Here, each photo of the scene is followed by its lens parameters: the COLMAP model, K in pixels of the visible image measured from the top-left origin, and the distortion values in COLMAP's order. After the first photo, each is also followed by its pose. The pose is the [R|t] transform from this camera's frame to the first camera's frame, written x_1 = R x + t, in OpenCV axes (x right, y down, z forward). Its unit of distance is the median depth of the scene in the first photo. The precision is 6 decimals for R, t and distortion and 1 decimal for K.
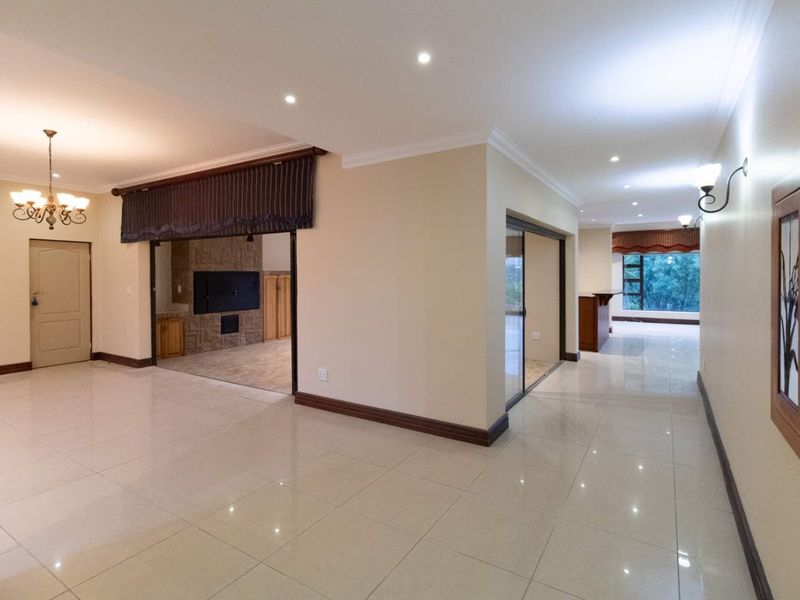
lens RADIAL K [[430.4, 0, 399.4], [0, 430.4, 271.8], [0, 0, 1]] dist [-0.019307, -0.000556]
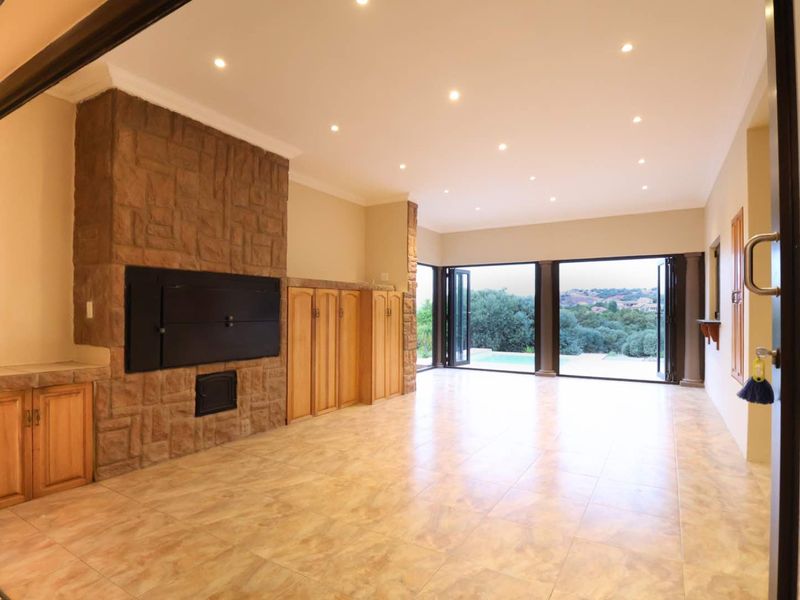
lens RADIAL K [[430.4, 0, 400.3], [0, 430.4, 301.8], [0, 0, 1]] dist [-0.019307, -0.000556]
pose [[0.999844, 0.007743, 0.015879, -0.221351], [-0.007520, 0.999873, -0.014080, 0.034878], [-0.015986, 0.013959, 0.999775, 0.573630]]
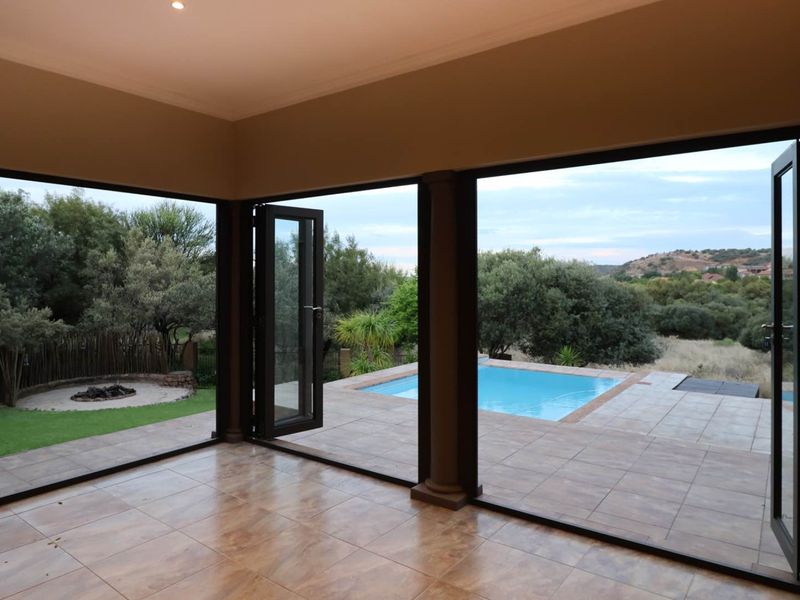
lens RADIAL K [[553.5, 0, 393.8], [0, 553.5, 274.1], [0, 0, 1]] dist [0.002143, 0.002245]
pose [[0.997493, 0.000690, -0.070767, 0.128821], [-0.001068, 0.999985, -0.005292, 0.010079], [0.070762, 0.005354, 0.997479, 1.107621]]
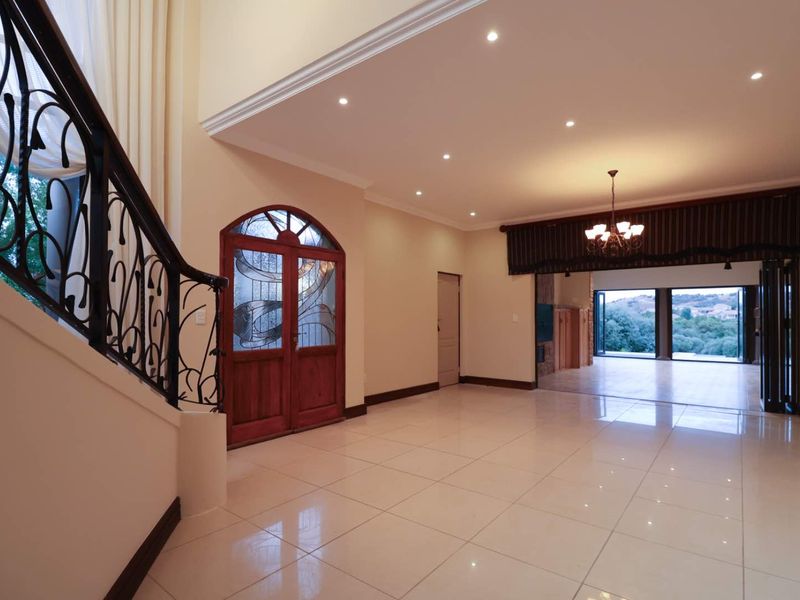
lens RADIAL K [[430.4, 0, 415.0], [0, 430.4, 313.1], [0, 0, 1]] dist [-0.019307, -0.000556]
pose [[0.996019, 0.001521, -0.089131, -0.644922], [-0.002175, 0.999971, -0.007239, 0.031029], [0.089117, 0.007404, 0.995994, -0.099912]]
